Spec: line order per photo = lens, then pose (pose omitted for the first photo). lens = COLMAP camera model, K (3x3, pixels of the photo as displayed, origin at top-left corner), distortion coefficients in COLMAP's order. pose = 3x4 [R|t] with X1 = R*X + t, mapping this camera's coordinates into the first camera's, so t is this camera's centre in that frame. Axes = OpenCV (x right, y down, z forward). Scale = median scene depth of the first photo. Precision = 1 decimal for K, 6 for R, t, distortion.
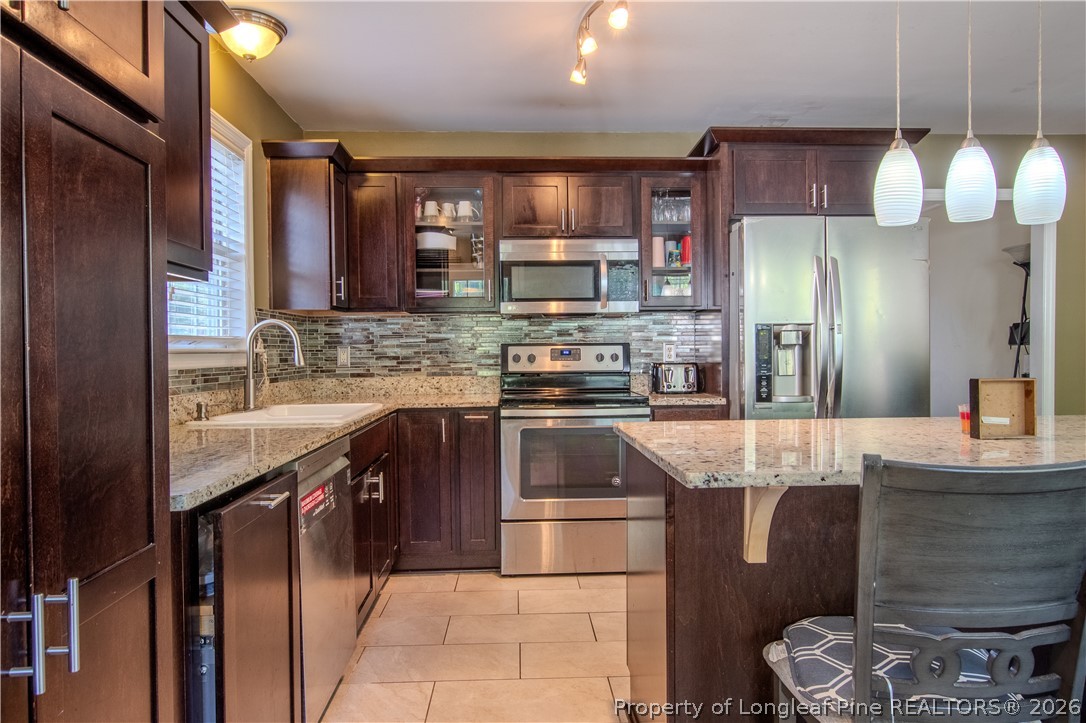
lens RADIAL K [[696.8, 0, 541.3], [0, 696.8, 363.7], [0, 0, 1]] dist [-0.016492, 0.014277]
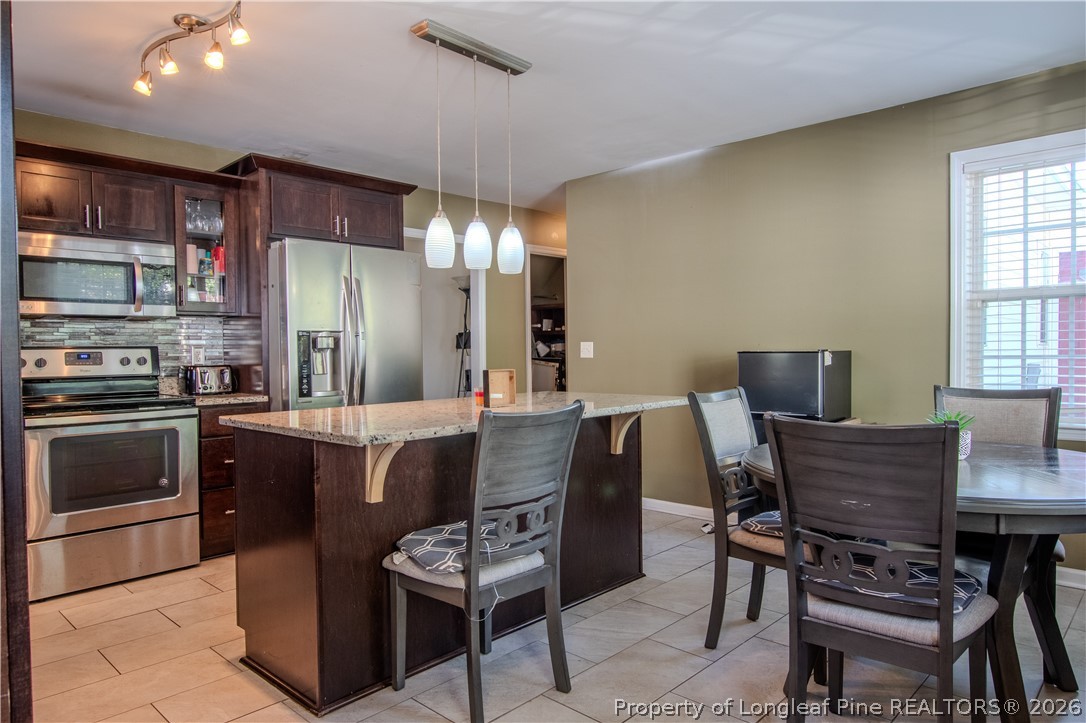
lens RADIAL K [[696.8, 0, 545.2], [0, 696.8, 363.0], [0, 0, 1]] dist [-0.016492, 0.014277]
pose [[0.715370, -0.013119, 0.698623, -0.197042], [0.017646, 0.999844, 0.000705, 0.003629], [-0.698523, 0.011824, 0.715490, -0.117398]]
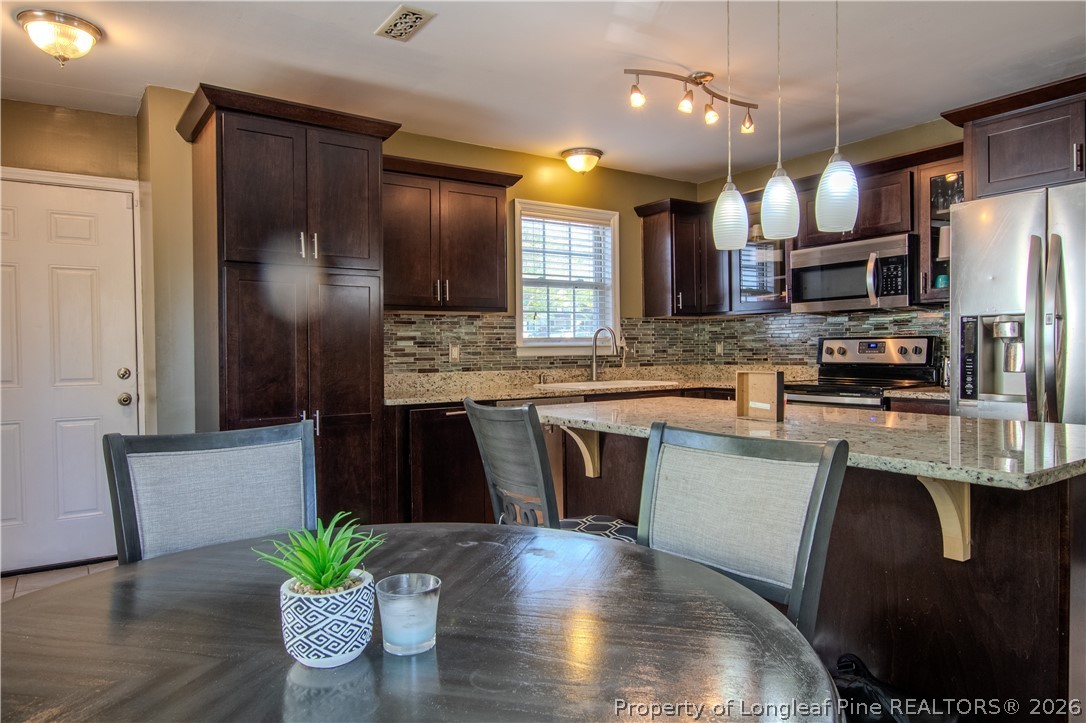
lens RADIAL K [[696.8, 0, 546.7], [0, 696.8, 359.1], [0, 0, 1]] dist [-0.016492, 0.014277]
pose [[0.531509, 0.015800, -0.846905, 0.758614], [-0.008332, 0.999875, 0.013425, -0.006265], [0.847012, -0.000079, 0.531574, 0.019669]]
